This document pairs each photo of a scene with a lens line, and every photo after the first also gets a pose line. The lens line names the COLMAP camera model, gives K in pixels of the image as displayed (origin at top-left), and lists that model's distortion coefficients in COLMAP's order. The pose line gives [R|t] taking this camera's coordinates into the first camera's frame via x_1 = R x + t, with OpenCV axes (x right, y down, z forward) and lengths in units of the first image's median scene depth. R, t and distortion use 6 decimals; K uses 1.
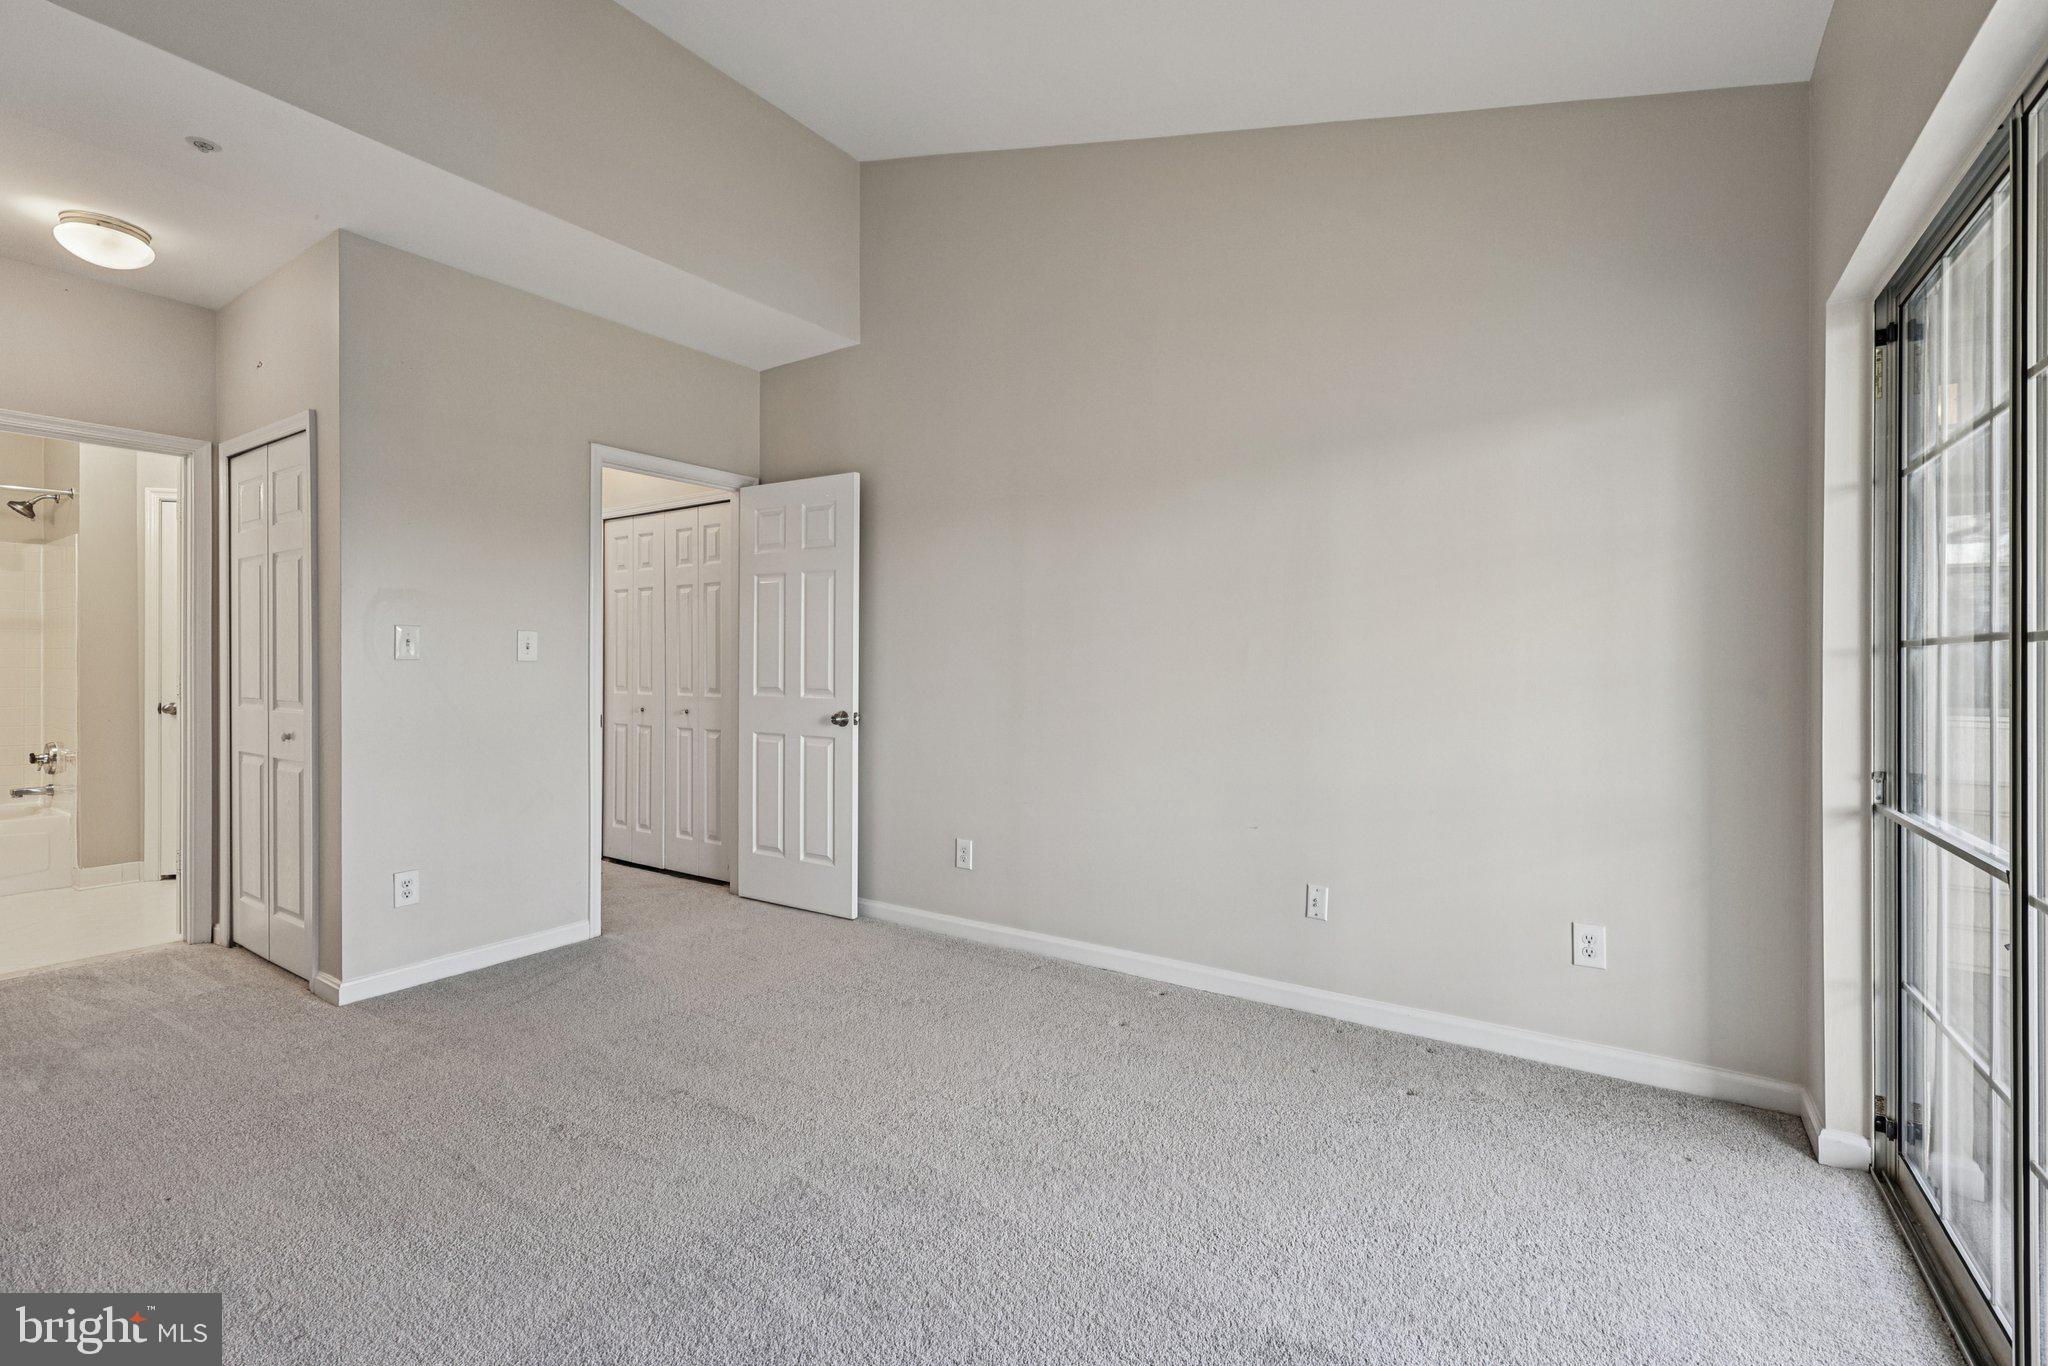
lens RADIAL K [[889.9, 0, 1039.2], [0, 889.9, 668.1], [0, 0, 1]] dist [0.003632, -0.000454]
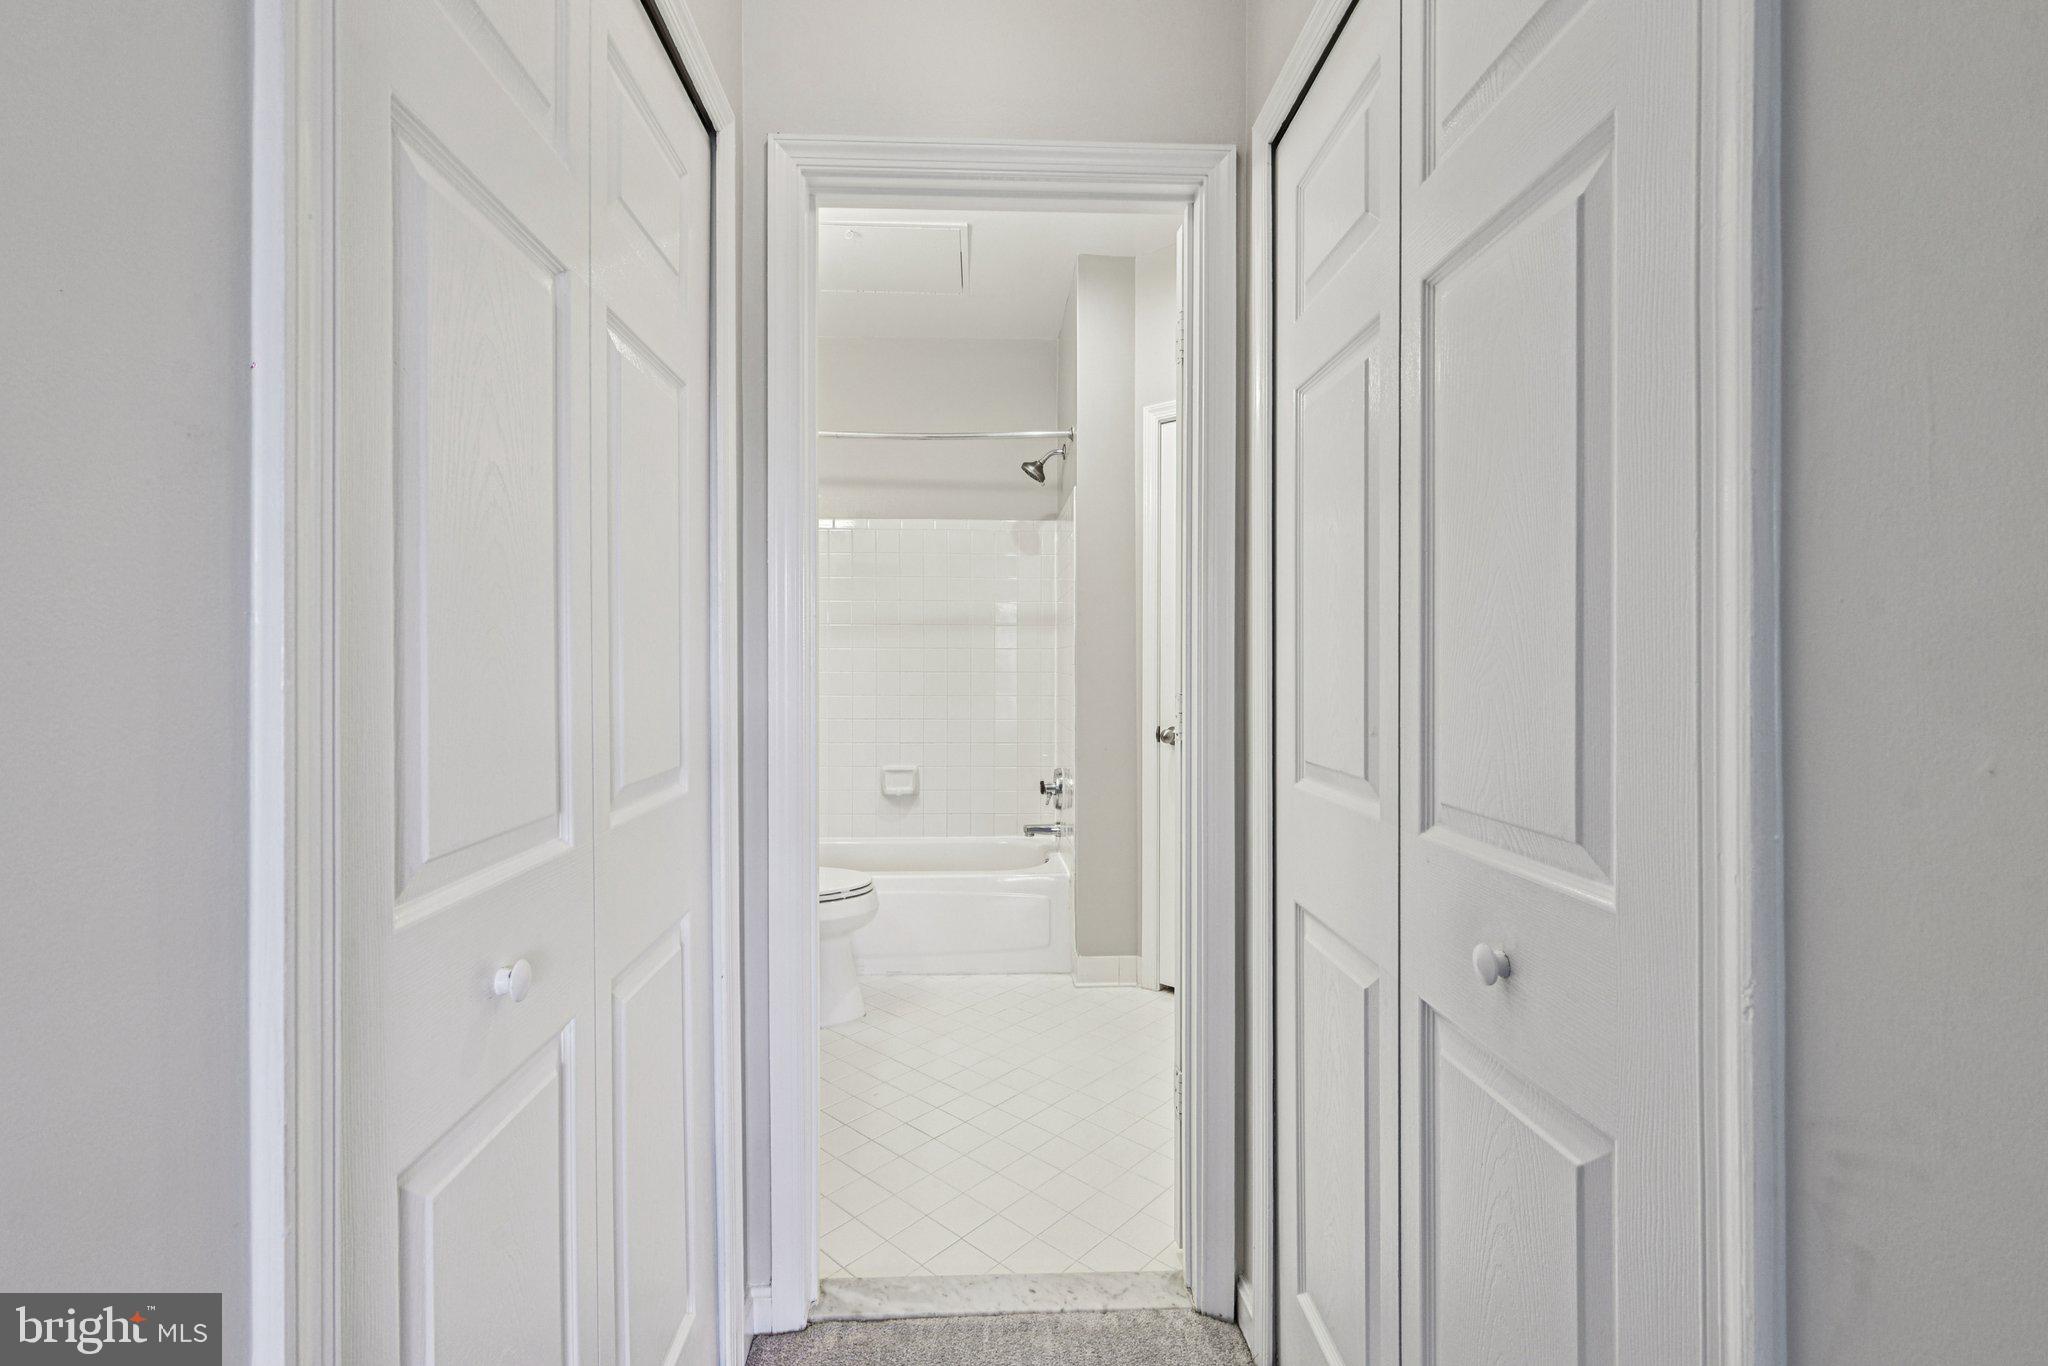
lens RADIAL K [[889.9, 0, 1013.8], [0, 889.9, 664.3], [0, 0, 1]] dist [0.003632, -0.000454]
pose [[0.582017, -0.001858, -0.813174, -0.506333], [-0.001094, 0.999995, -0.003068, -0.005030], [0.813176, 0.002675, 0.582012, 0.524778]]
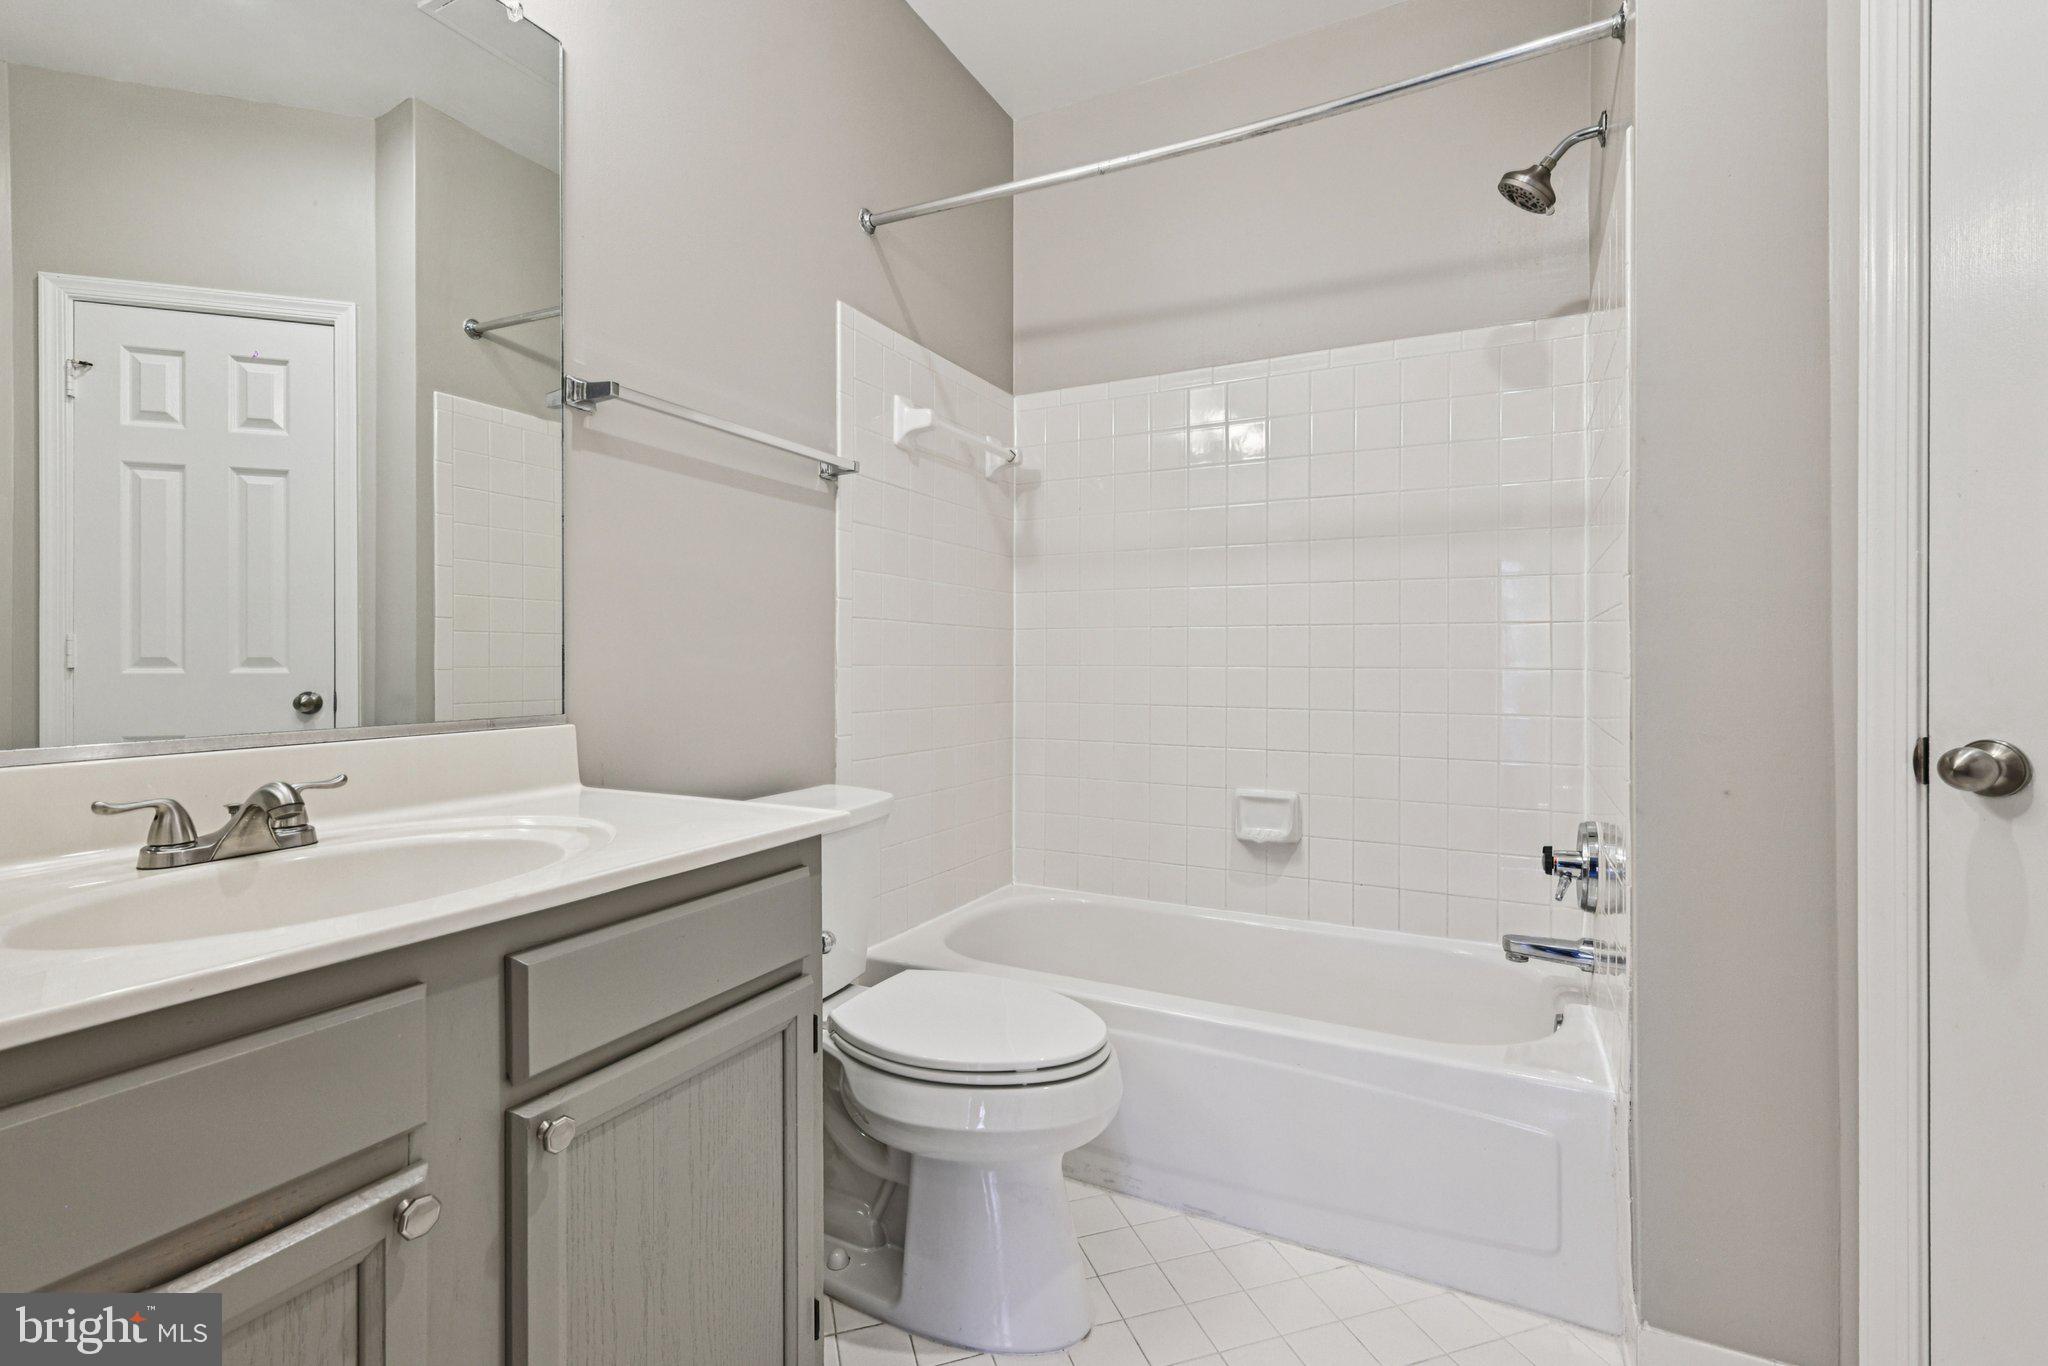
lens RADIAL K [[889.9, 0, 1061.9], [0, 889.9, 663.1], [0, 0, 1]] dist [0.003632, -0.000454]
pose [[0.116299, -0.006899, -0.993190, -0.786904], [-0.006317, 0.999951, -0.007686, 0.023913], [0.993194, 0.007168, 0.116249, 0.759015]]
